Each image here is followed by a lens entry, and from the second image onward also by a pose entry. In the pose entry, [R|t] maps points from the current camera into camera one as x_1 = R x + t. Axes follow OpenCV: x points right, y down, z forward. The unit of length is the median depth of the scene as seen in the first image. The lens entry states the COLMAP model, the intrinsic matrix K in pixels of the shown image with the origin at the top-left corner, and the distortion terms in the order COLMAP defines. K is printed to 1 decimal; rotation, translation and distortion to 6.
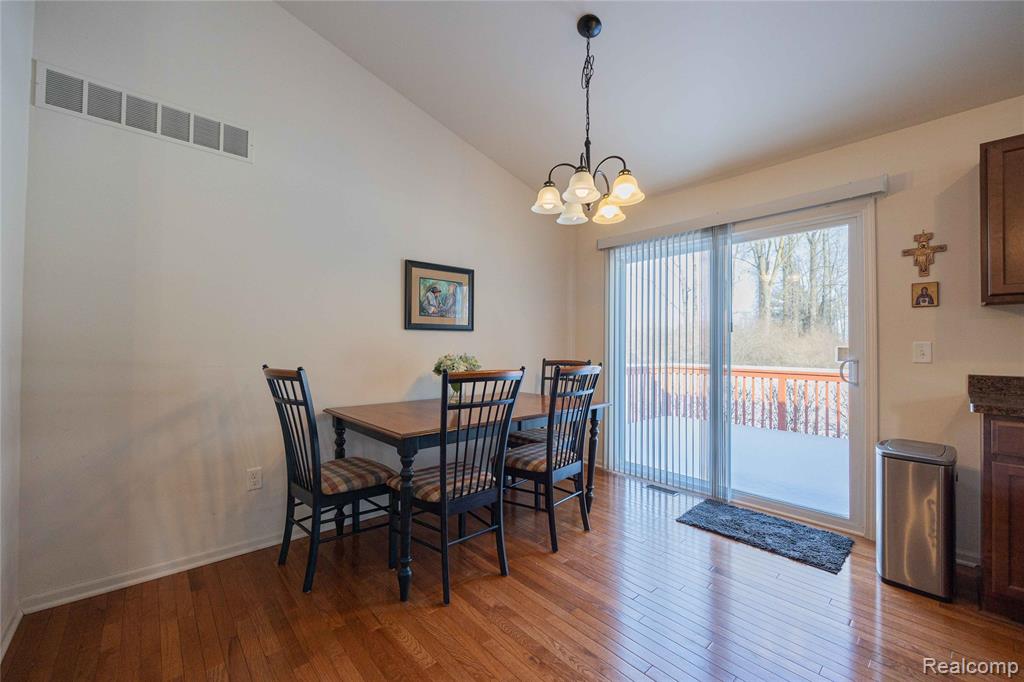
lens RADIAL K [[407.4, 0, 512.7], [0, 407.4, 341.1], [0, 0, 1]] dist [-0.003900, 0.000243]
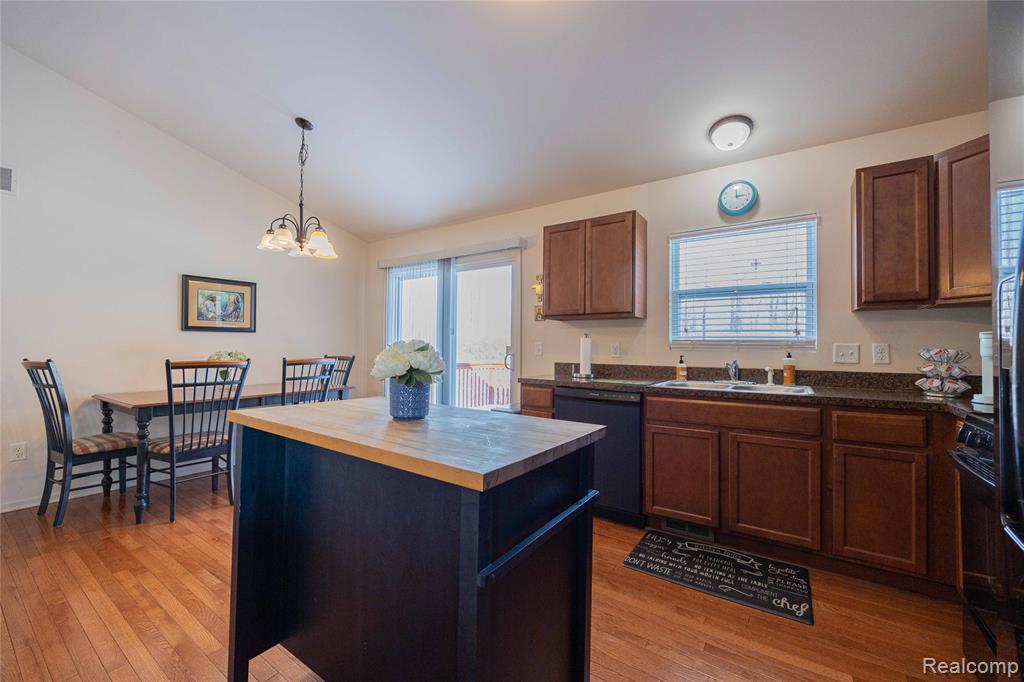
lens RADIAL K [[407.4, 0, 513.1], [0, 407.4, 341.7], [0, 0, 1]] dist [-0.003900, 0.000243]
pose [[0.971925, 0.003962, 0.235260, 0.518262], [-0.004312, 0.999990, 0.000971, -0.001944], [-0.235253, -0.001958, 0.971932, -0.530121]]
